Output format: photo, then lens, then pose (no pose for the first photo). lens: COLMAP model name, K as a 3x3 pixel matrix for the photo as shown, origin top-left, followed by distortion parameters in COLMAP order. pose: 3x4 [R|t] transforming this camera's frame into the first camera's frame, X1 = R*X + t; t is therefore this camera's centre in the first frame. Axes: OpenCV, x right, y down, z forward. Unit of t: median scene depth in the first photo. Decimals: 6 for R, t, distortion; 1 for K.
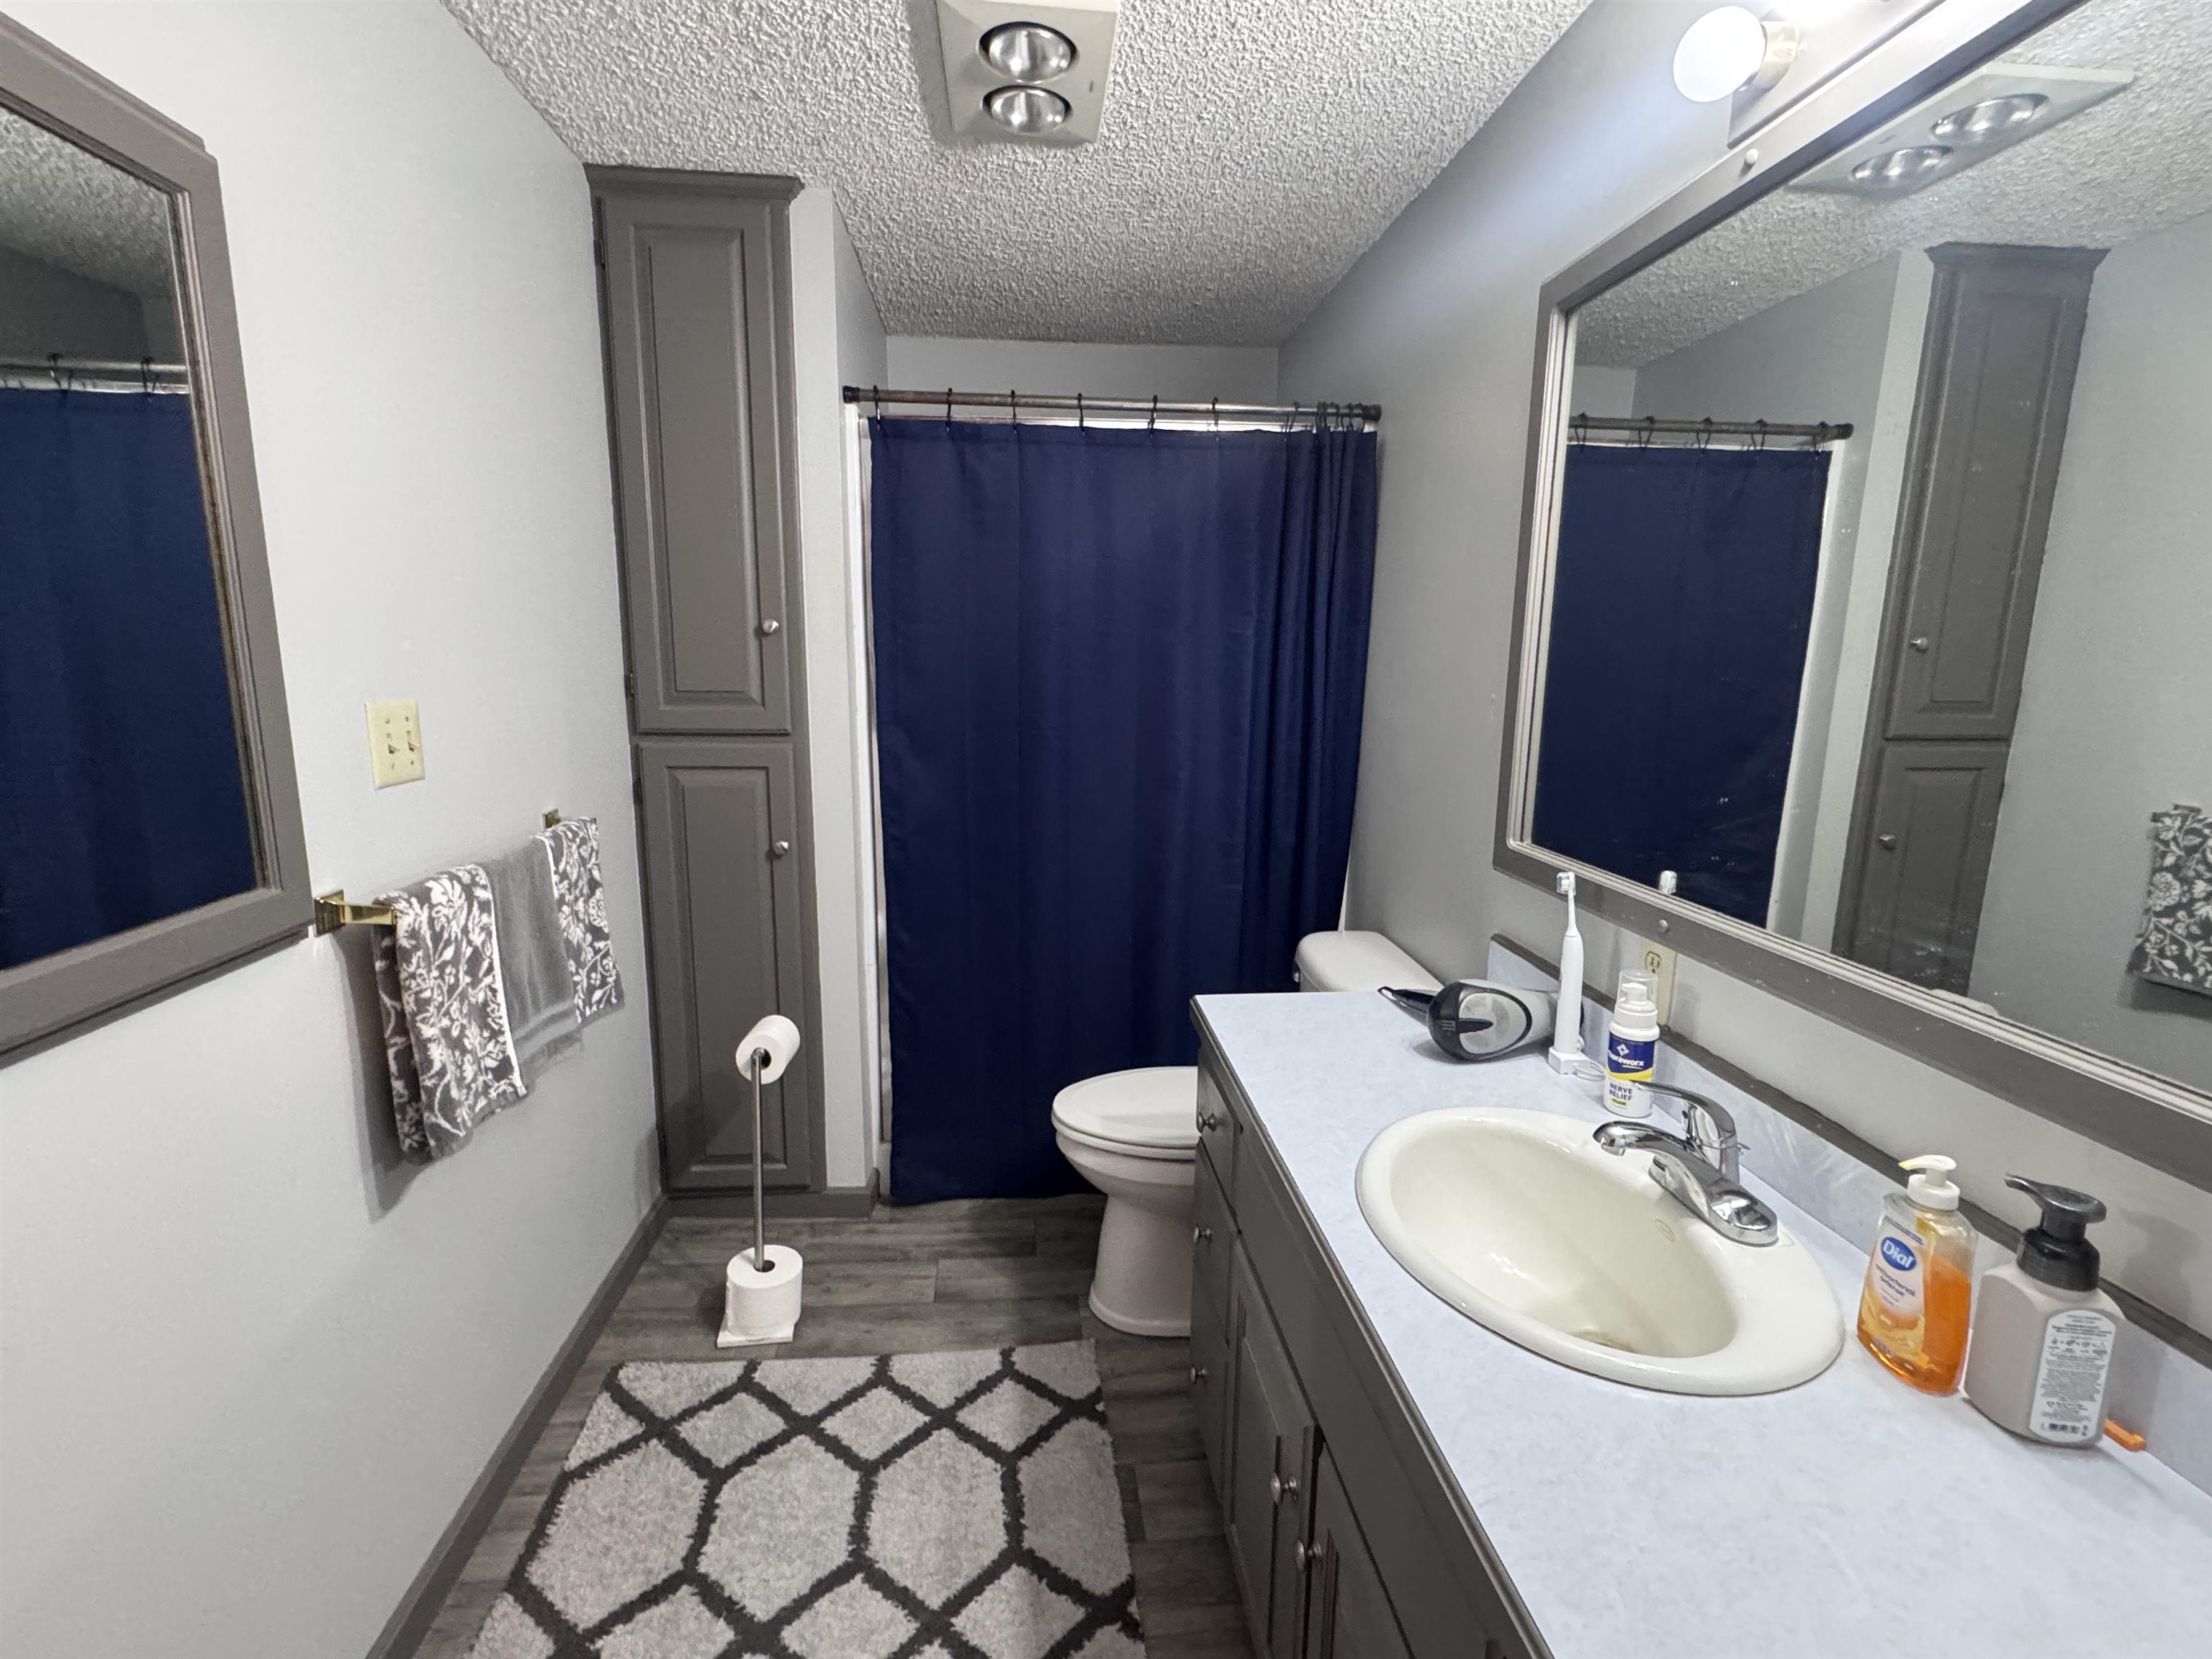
lens RADIAL K [[1008.8, 0, 1106.0], [0, 1008.8, 829.5], [0, 0, 1]] dist [-0.000684, -0.001226]
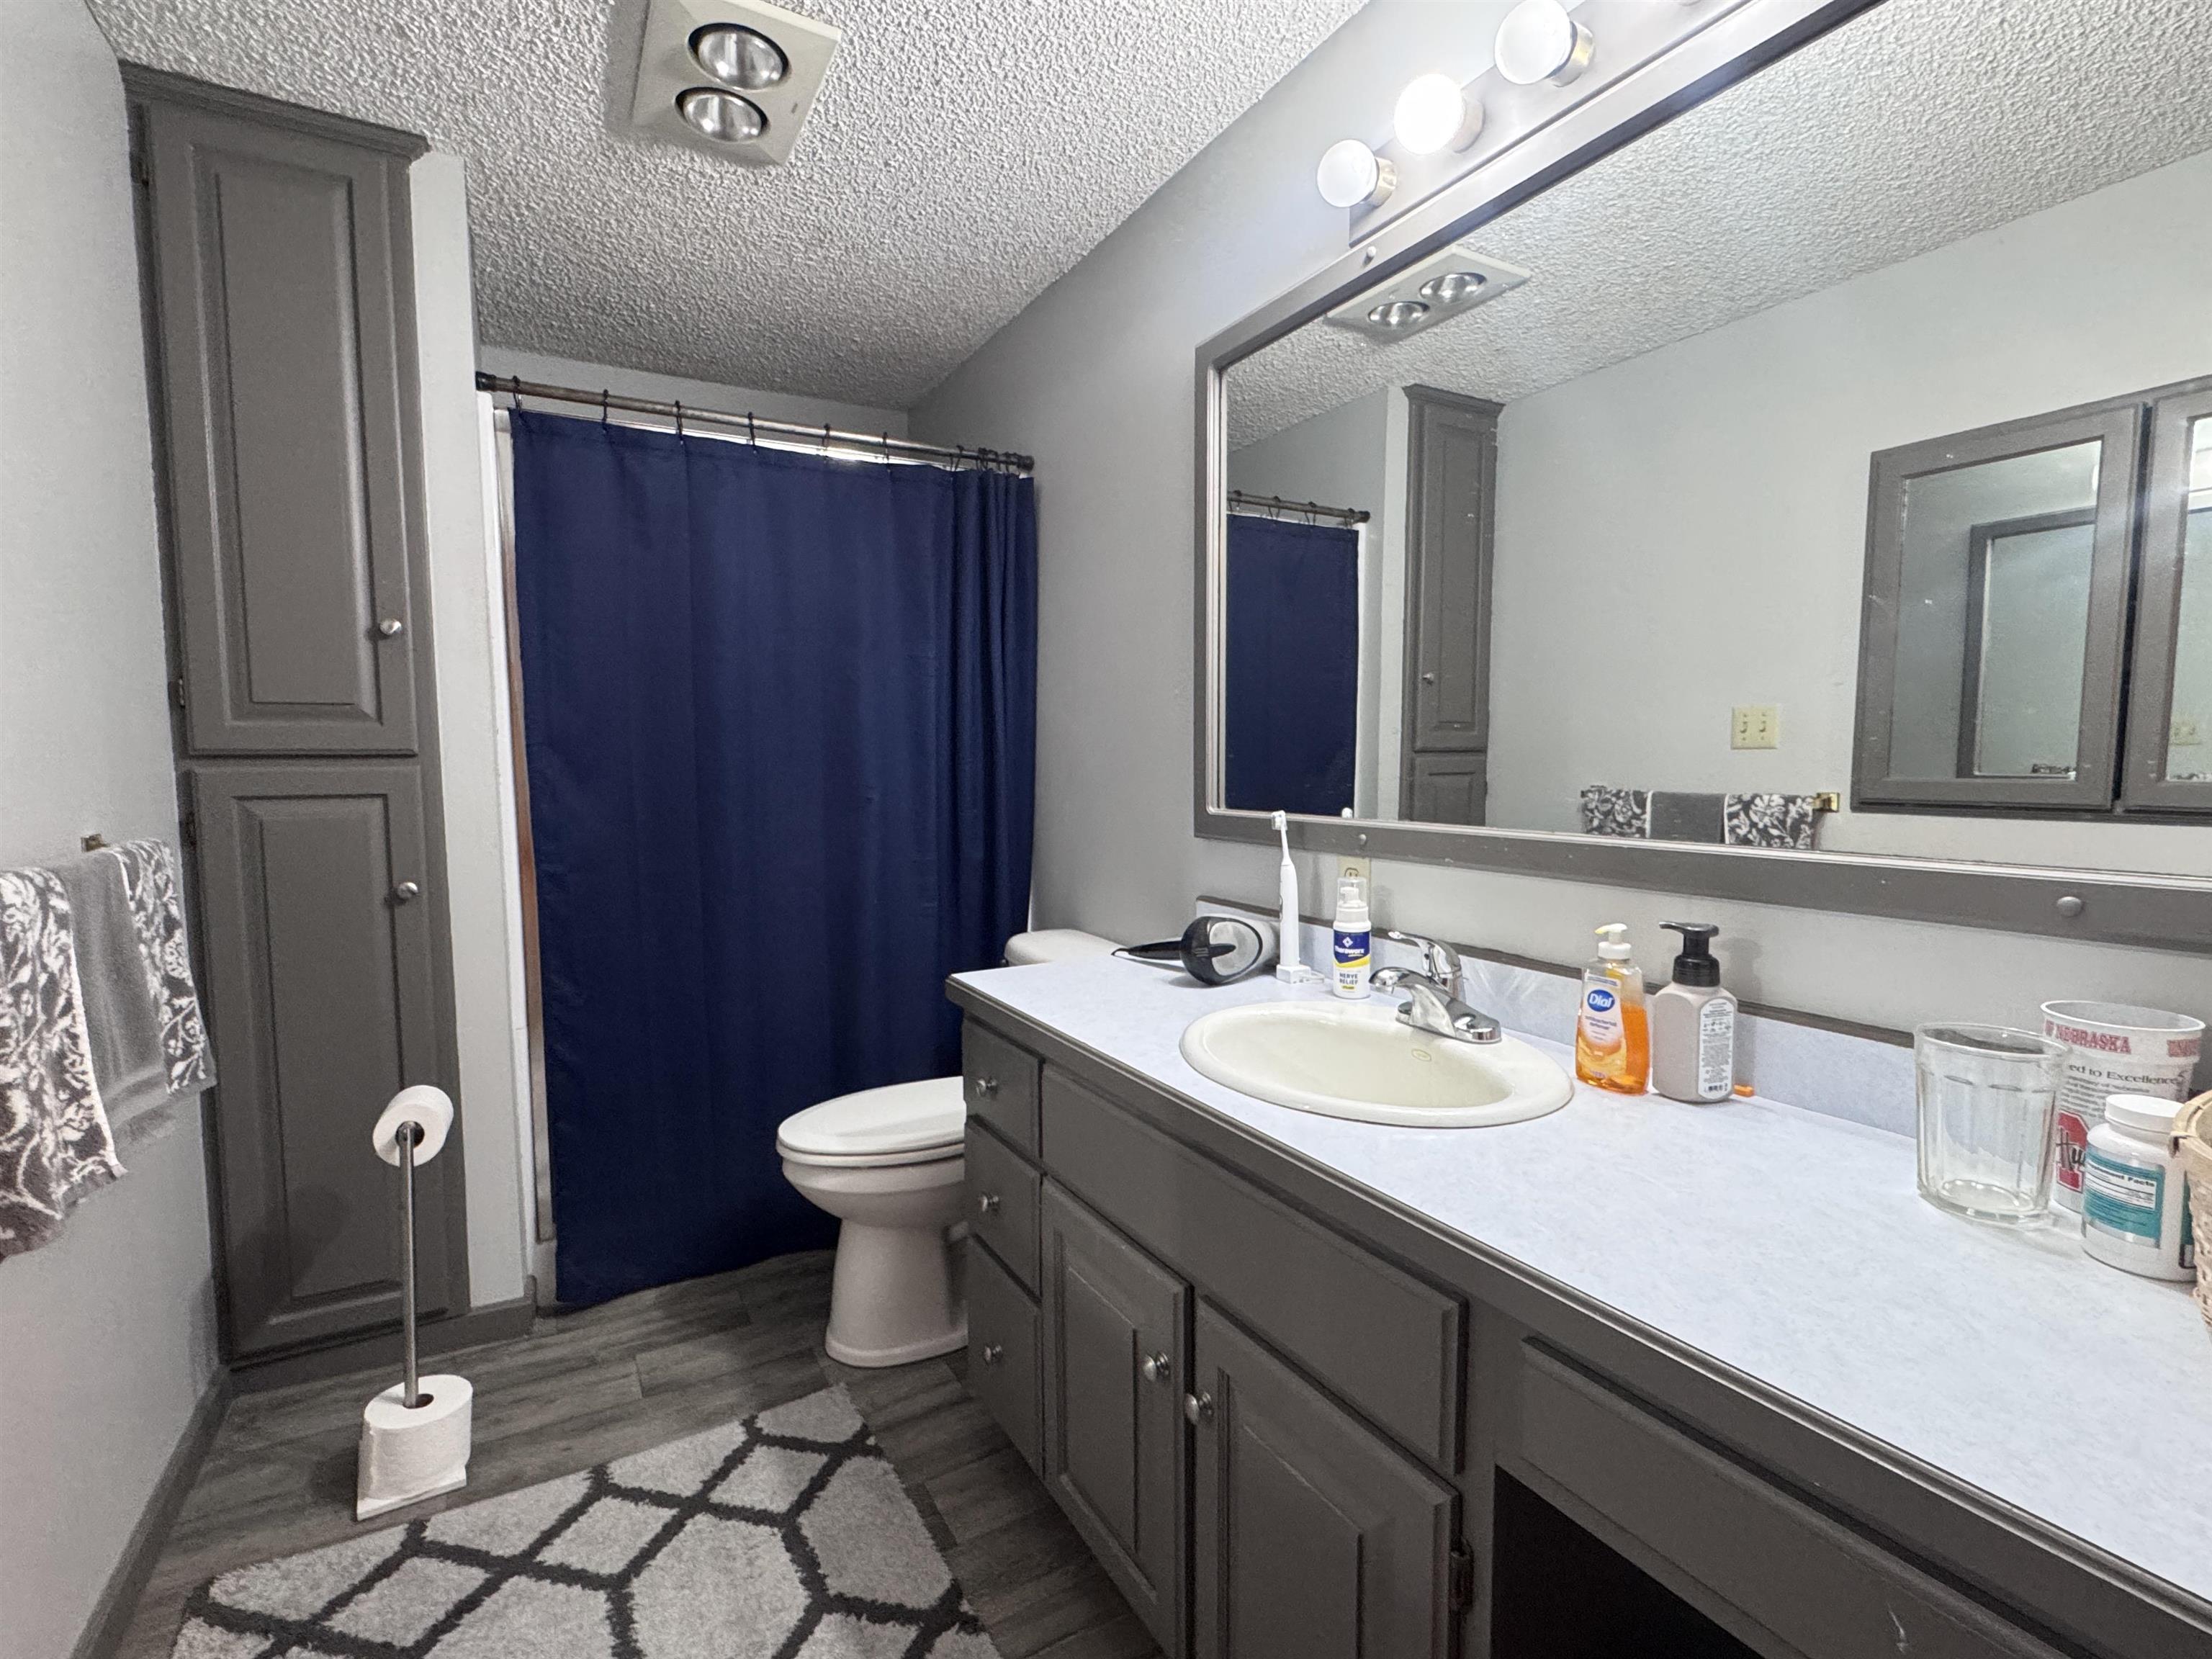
lens RADIAL K [[1008.8, 0, 1106.0], [0, 1008.8, 829.5], [0, 0, 1]] dist [-0.000684, -0.001226]
pose [[0.909797, -0.048723, 0.412184, -0.165772], [0.089809, 0.992669, -0.080890, 0.106052], [-0.405221, 0.110612, 0.907503, 0.001964]]
